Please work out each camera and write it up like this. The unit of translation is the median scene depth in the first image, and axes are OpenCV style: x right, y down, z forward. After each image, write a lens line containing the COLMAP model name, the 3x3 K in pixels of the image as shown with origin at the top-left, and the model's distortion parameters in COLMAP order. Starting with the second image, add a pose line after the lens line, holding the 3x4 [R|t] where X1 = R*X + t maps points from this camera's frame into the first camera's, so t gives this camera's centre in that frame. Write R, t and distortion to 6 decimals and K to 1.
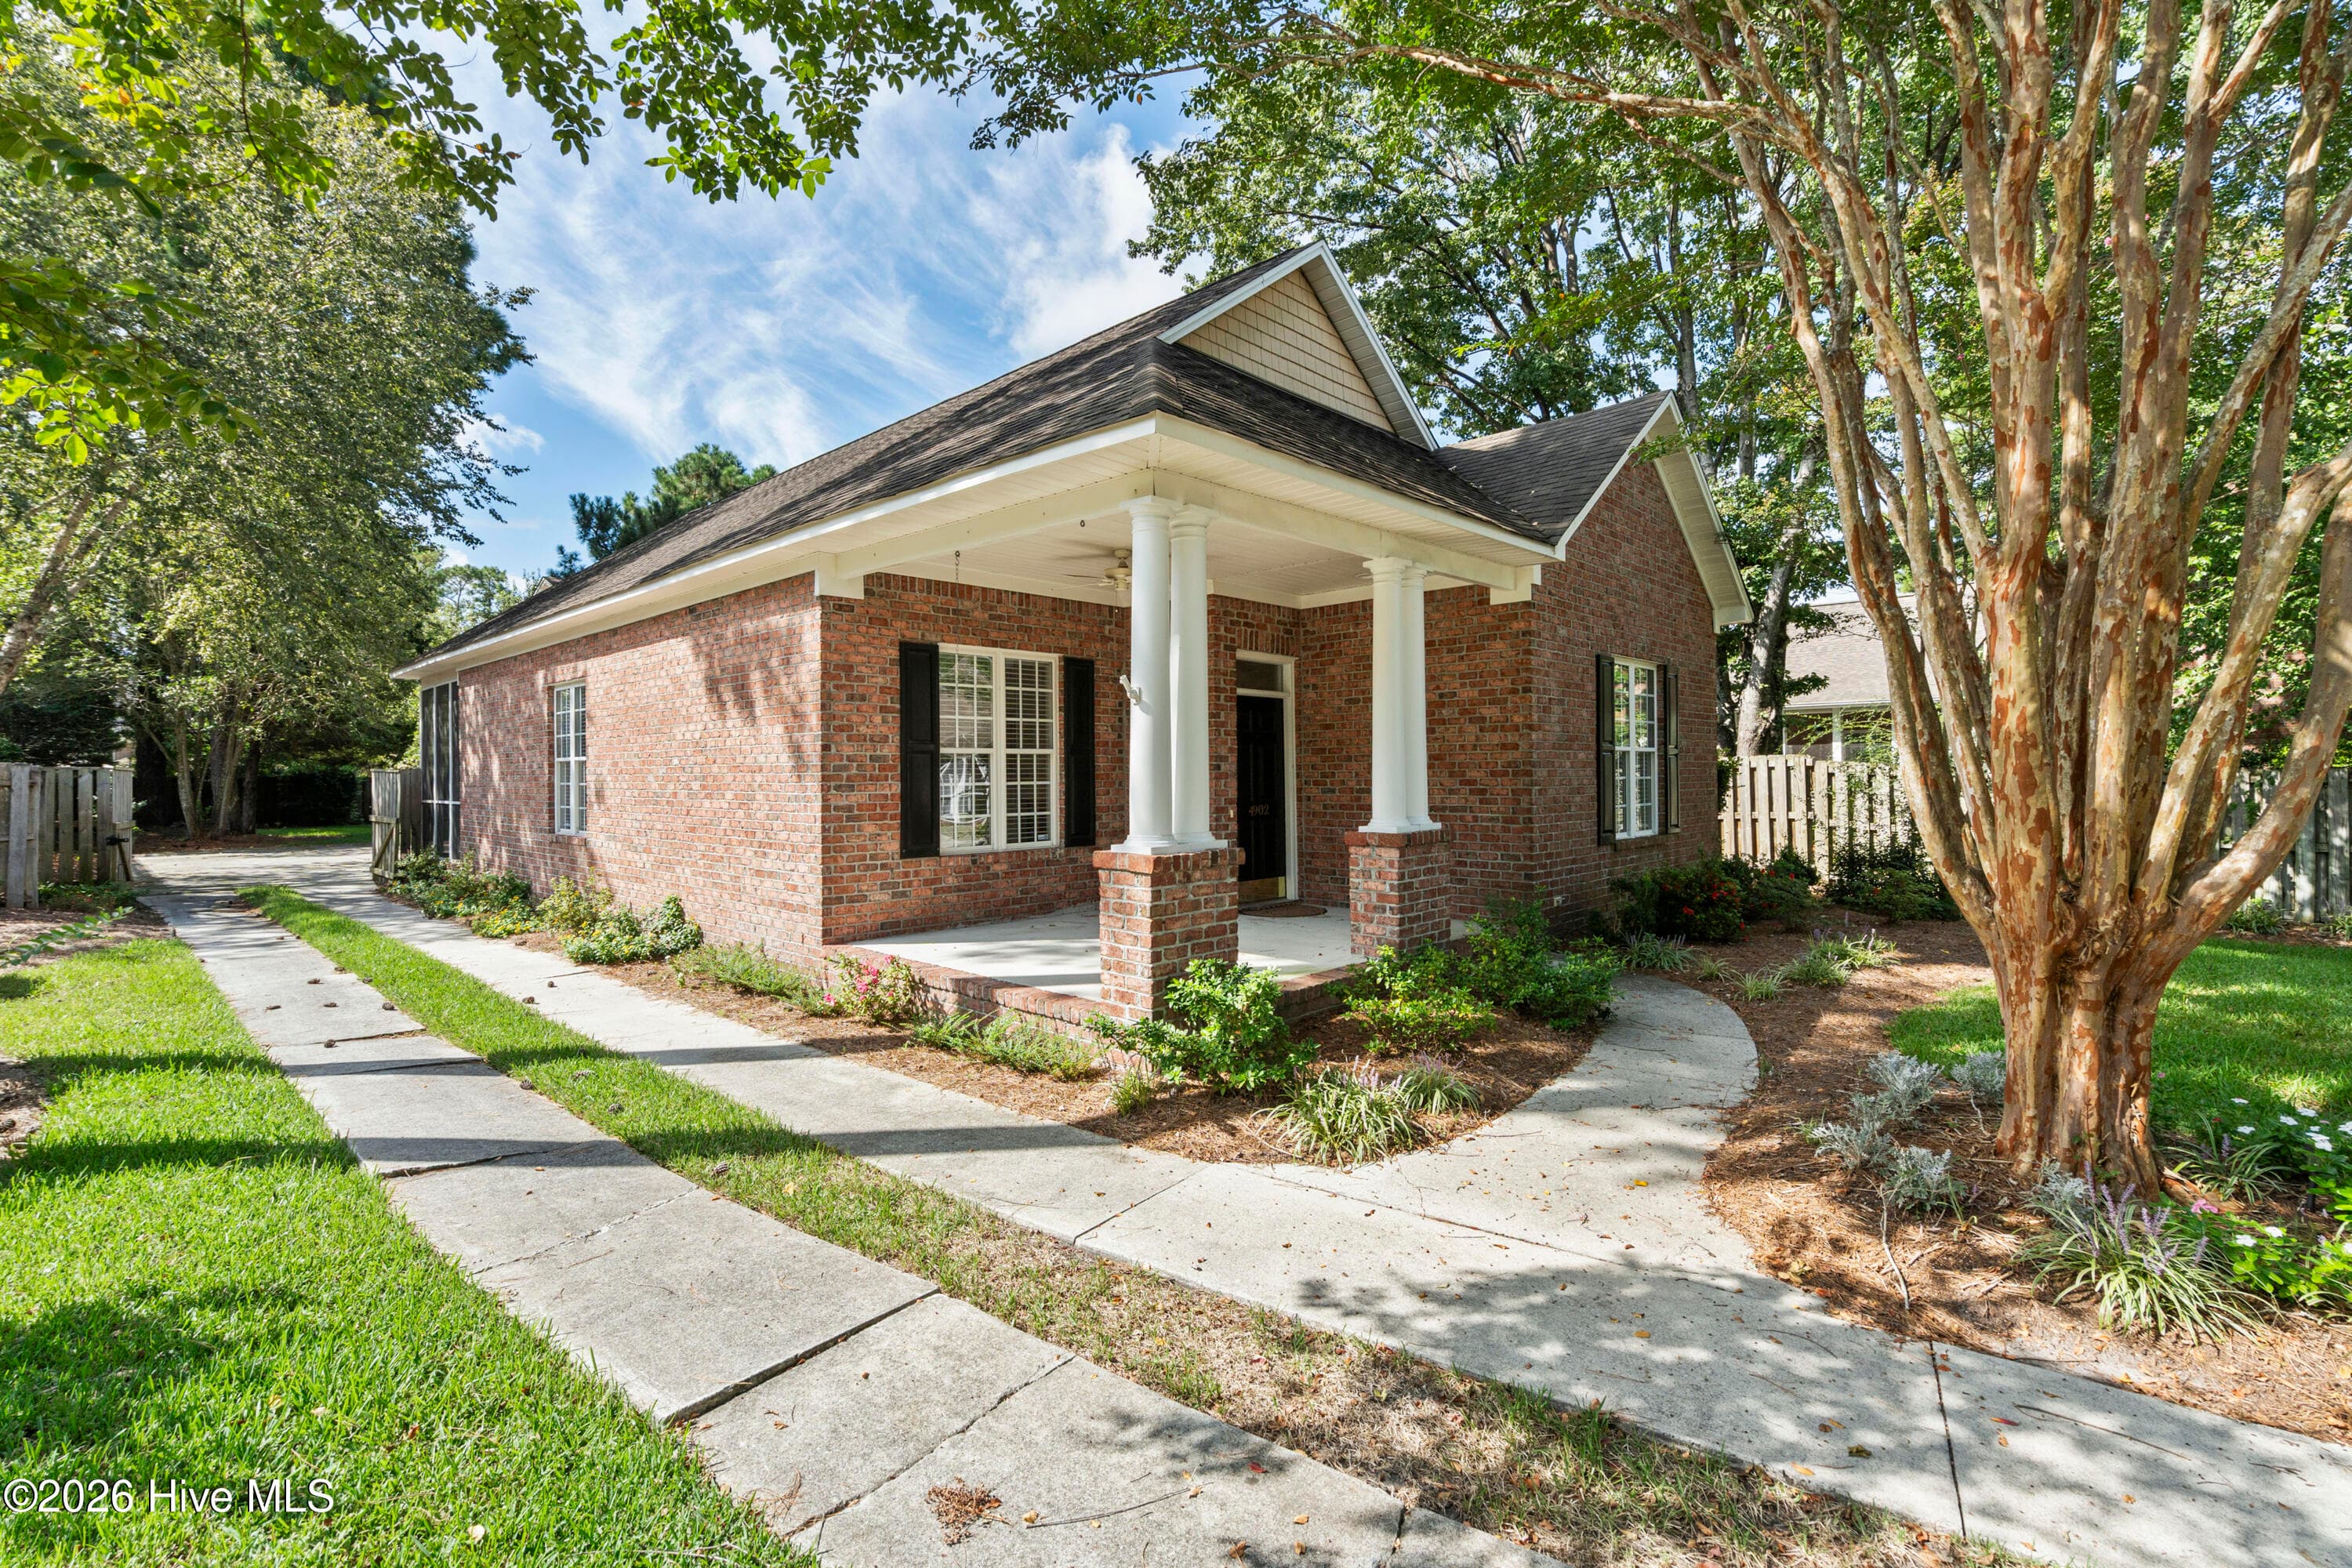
lens RADIAL K [[1069.3, 0, 1176.0], [0, 1069.3, 784.0], [0, 0, 1]] dist [-0.002702, -0.000293]
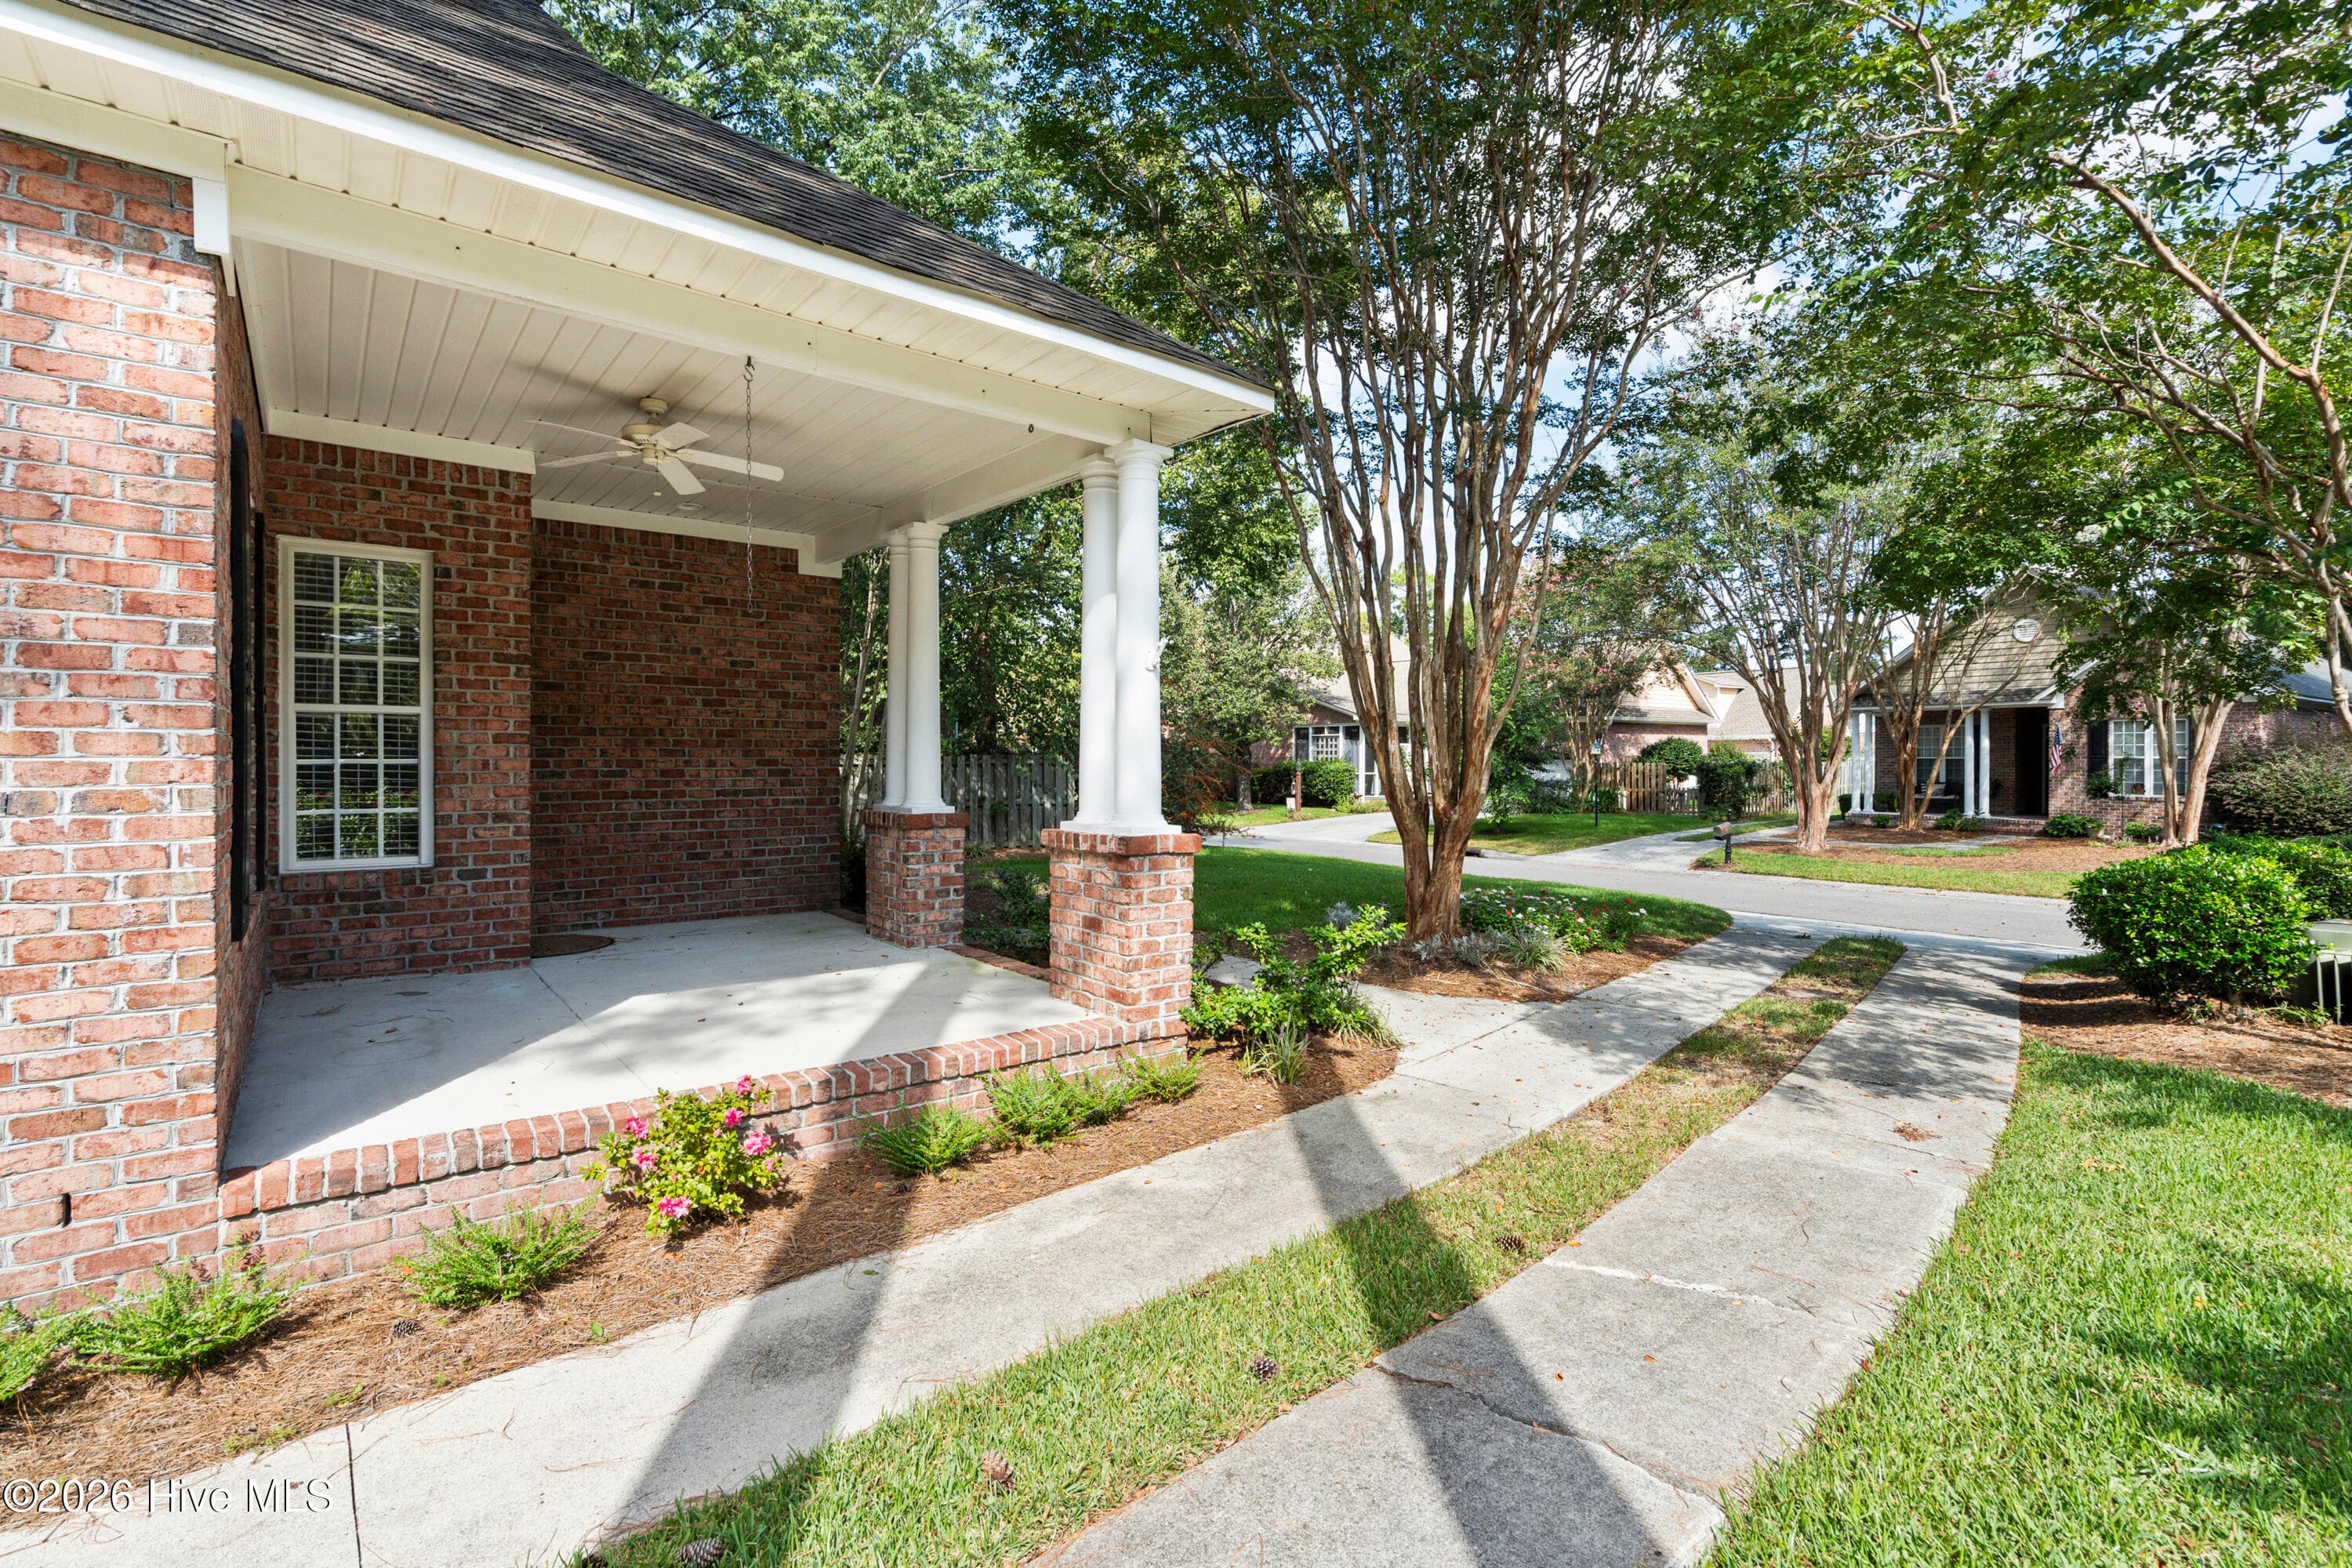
lens RADIAL K [[1069.3, 0, 1176.0], [0, 1069.3, 784.0], [0, 0, 1]] dist [-0.002702, -0.000293]
pose [[0.120637, -0.009999, 0.992646, -1.213242], [-0.008285, 0.999904, 0.011079, 0.010892], [-0.992662, -0.009561, 0.120542, 1.110484]]
